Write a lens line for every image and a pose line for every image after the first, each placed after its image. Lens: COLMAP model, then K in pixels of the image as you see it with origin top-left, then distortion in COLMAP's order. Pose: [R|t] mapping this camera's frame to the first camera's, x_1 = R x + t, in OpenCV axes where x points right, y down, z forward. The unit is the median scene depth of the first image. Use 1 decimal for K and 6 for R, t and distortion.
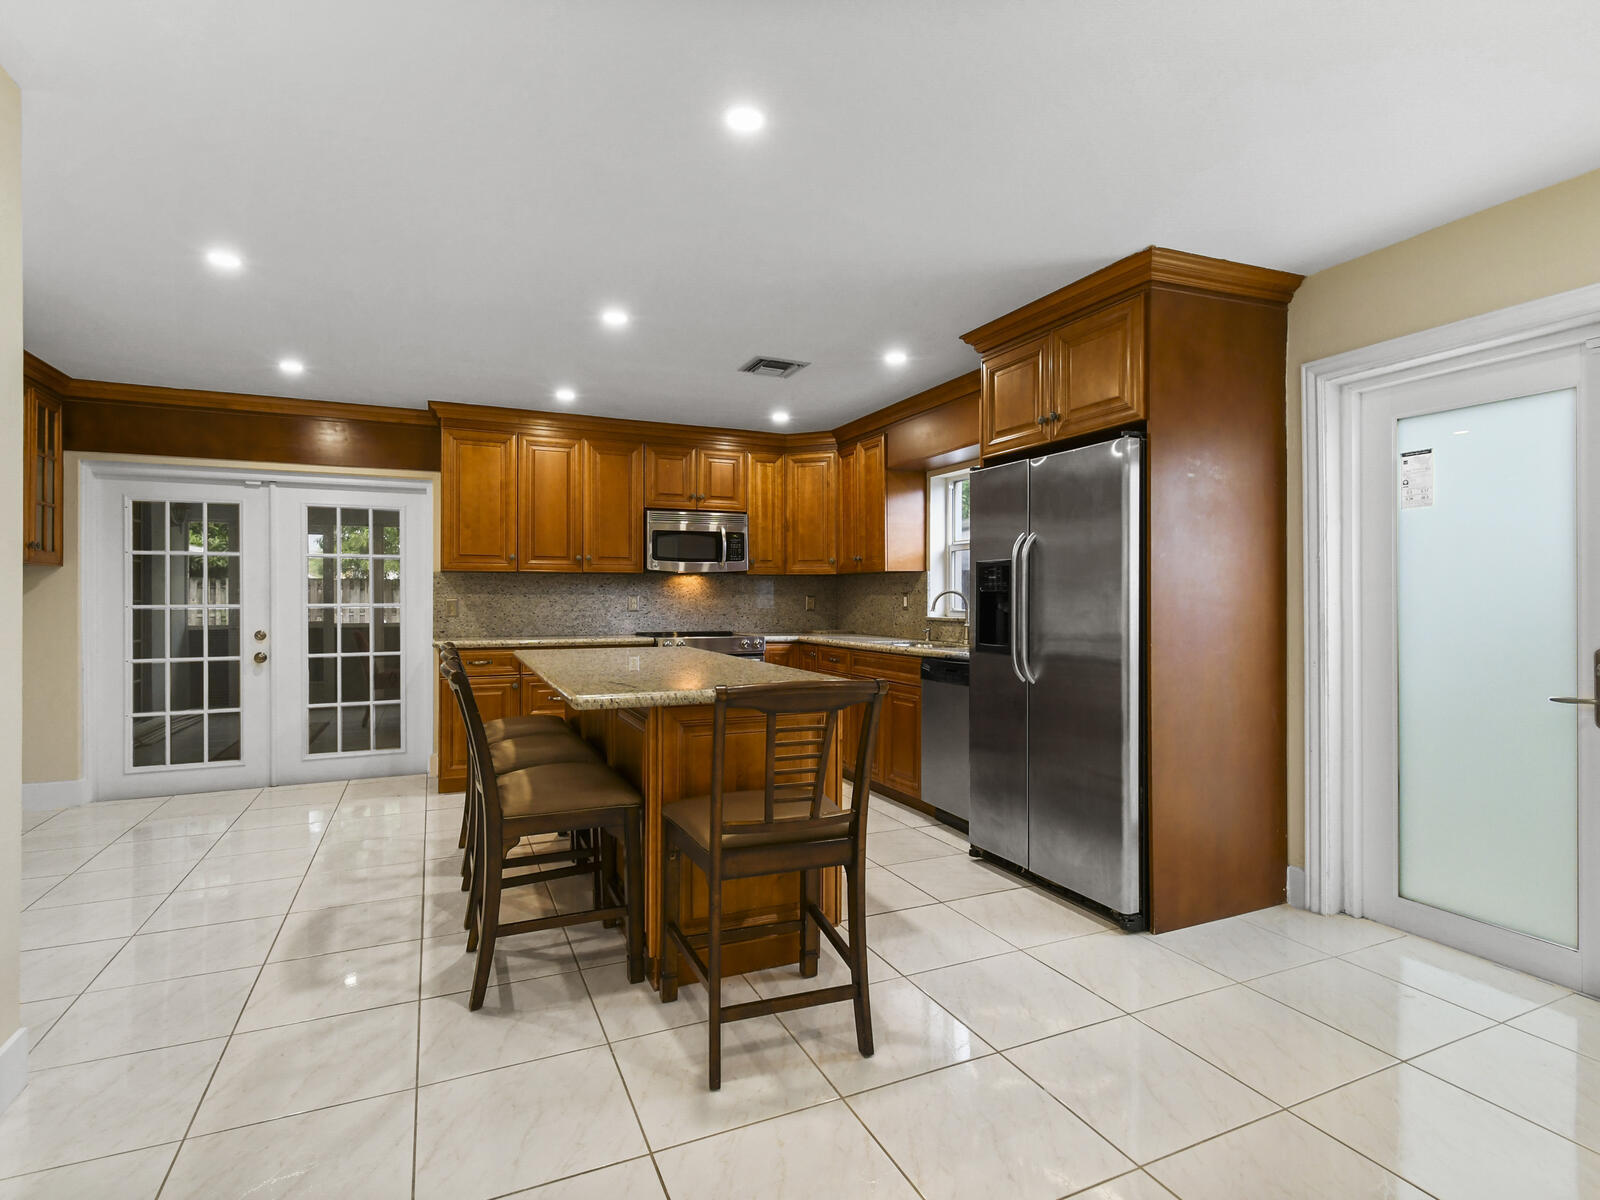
lens RADIAL K [[797.2, 0, 797.0], [0, 797.2, 595.7], [0, 0, 1]] dist [0.003083, -0.000065]
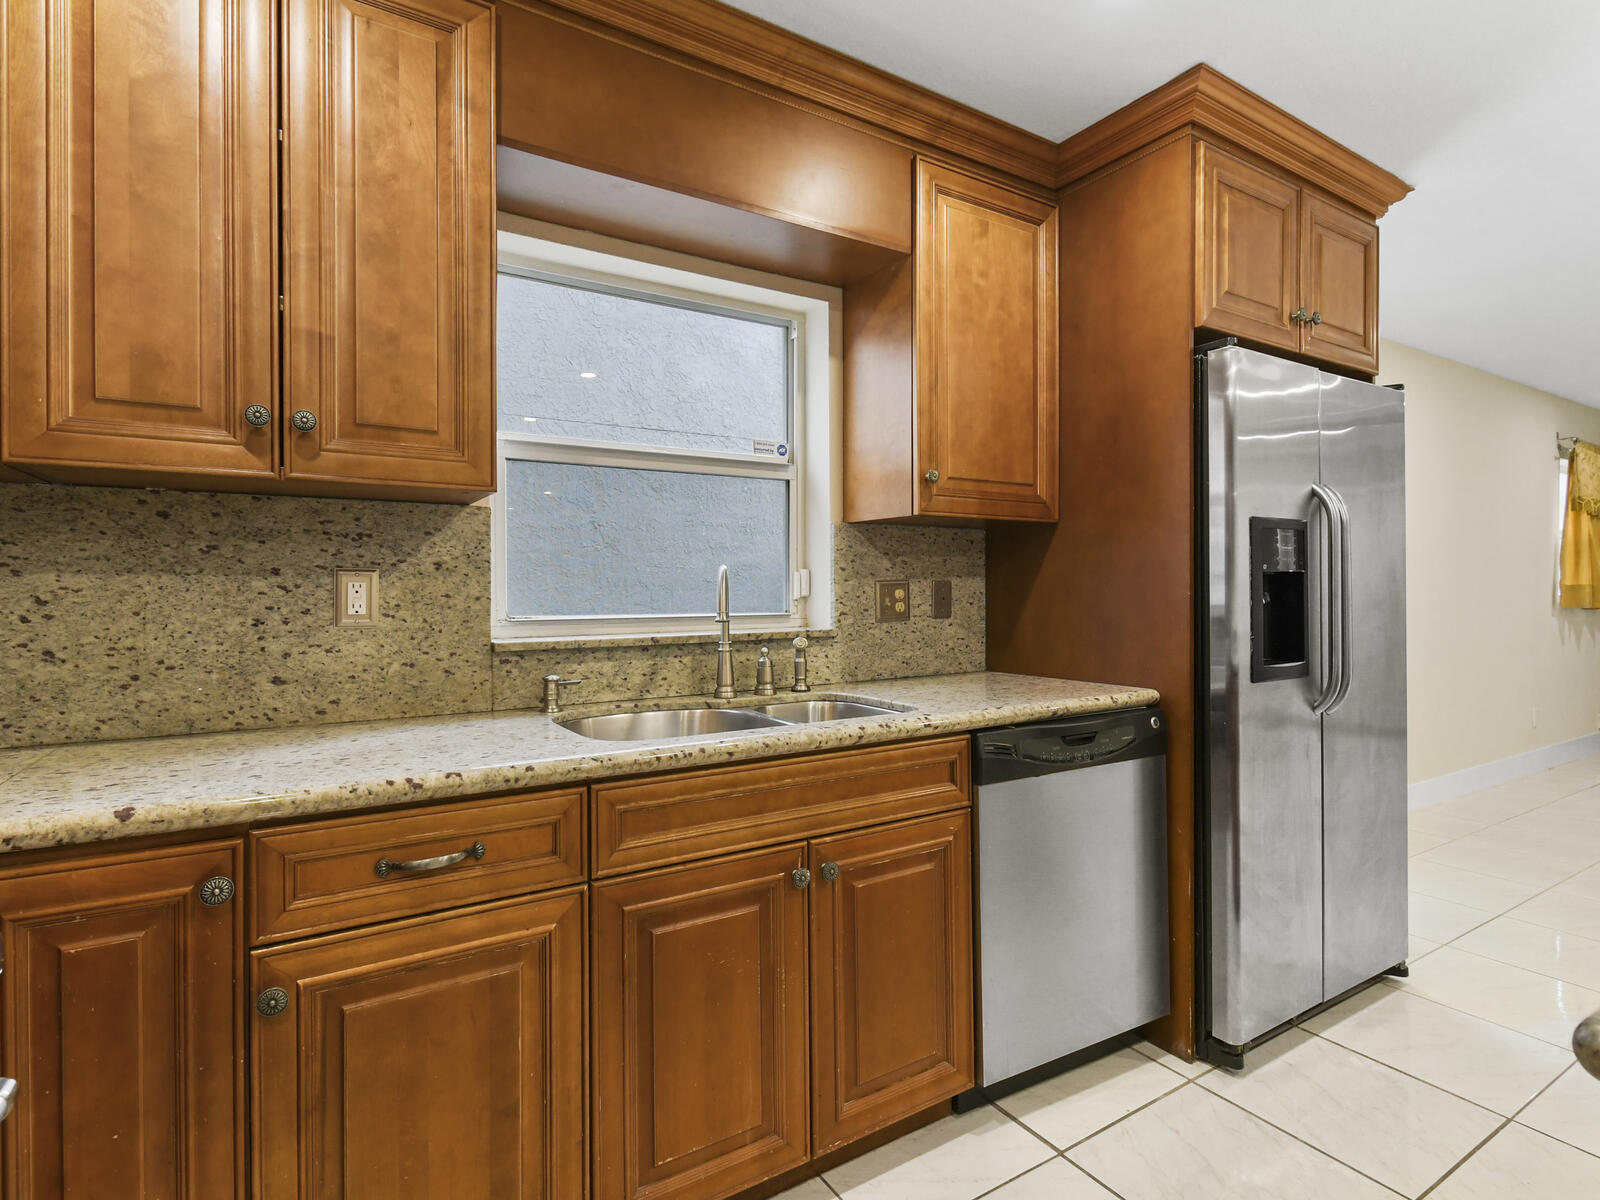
lens RADIAL K [[797.2, 0, 797.0], [0, 797.2, 595.7], [0, 0, 1]] dist [0.003083, -0.000065]
pose [[-0.122022, -0.000479, 0.992527, -0.181190], [0.003717, 0.999993, 0.000940, 0.006833], [-0.992520, 0.003803, -0.122020, 0.898434]]
